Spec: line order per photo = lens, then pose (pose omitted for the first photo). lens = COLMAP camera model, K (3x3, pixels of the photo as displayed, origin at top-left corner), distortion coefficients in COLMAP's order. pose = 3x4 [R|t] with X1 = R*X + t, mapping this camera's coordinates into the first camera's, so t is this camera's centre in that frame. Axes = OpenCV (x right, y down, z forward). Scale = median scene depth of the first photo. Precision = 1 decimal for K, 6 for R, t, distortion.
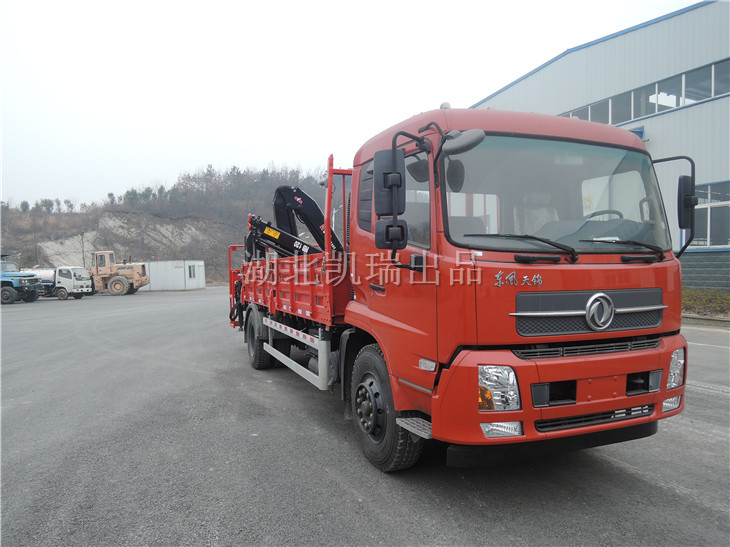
lens RADIAL K [[518.1, 0, 365.3], [0, 518.1, 276.4], [0, 0, 1]] dist [-0.028514, 0.008777]
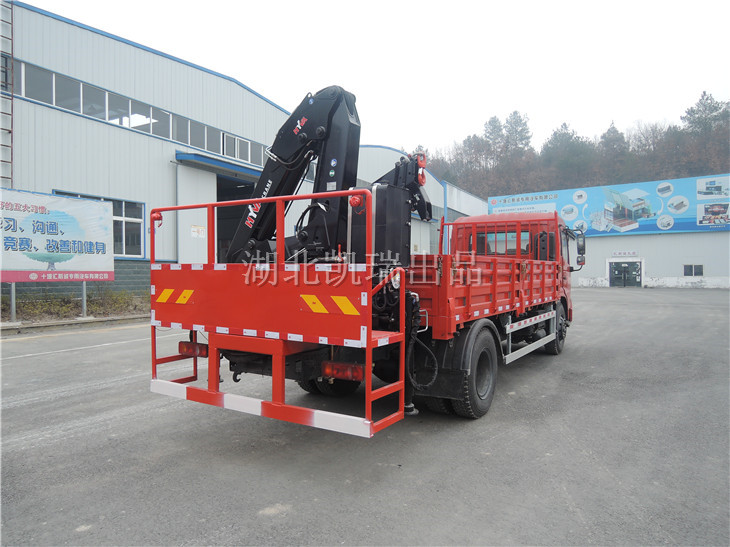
lens RADIAL K [[518.1, 0, 365.3], [0, 518.1, 276.4], [0, 0, 1]] dist [-0.028514, 0.008777]
pose [[-0.597196, 0.007858, 0.802057, -0.131017], [0.017665, 0.999838, 0.003357, -0.001267], [-0.801901, 0.016173, -0.597239, 0.301659]]
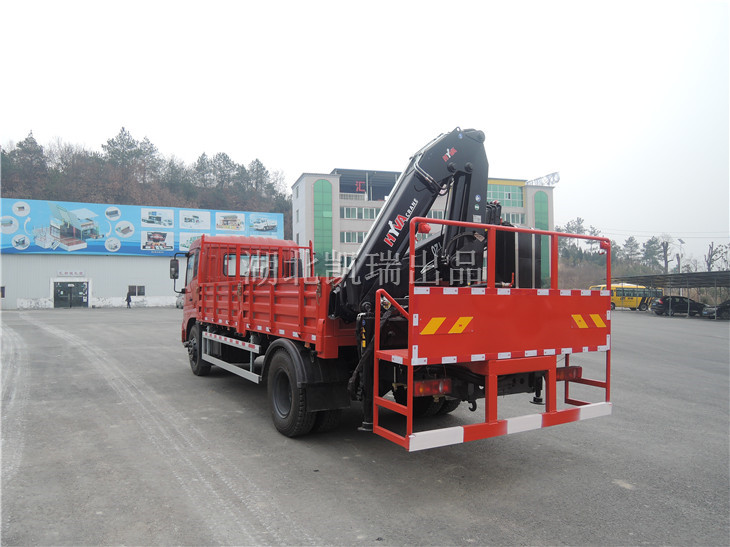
lens RADIAL K [[518.1, 0, 365.3], [0, 518.1, 276.4], [0, 0, 1]] dist [-0.028514, 0.008777]
pose [[-0.985698, 0.009152, -0.168271, 0.007954], [0.012187, 0.999781, -0.017016, -0.004765], [0.168078, -0.018824, -0.985594, 0.357212]]
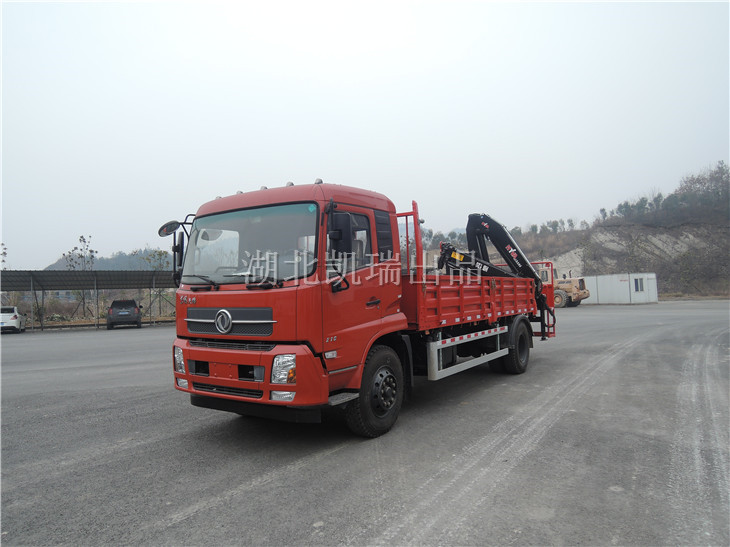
lens RADIAL K [[518.1, 0, 365.3], [0, 518.1, 276.4], [0, 0, 1]] dist [-0.028514, 0.008777]
pose [[0.577892, -0.023086, -0.815787, 0.150576], [0.003454, 0.999660, -0.025842, -0.001978], [0.816106, 0.012116, 0.577775, 0.033538]]
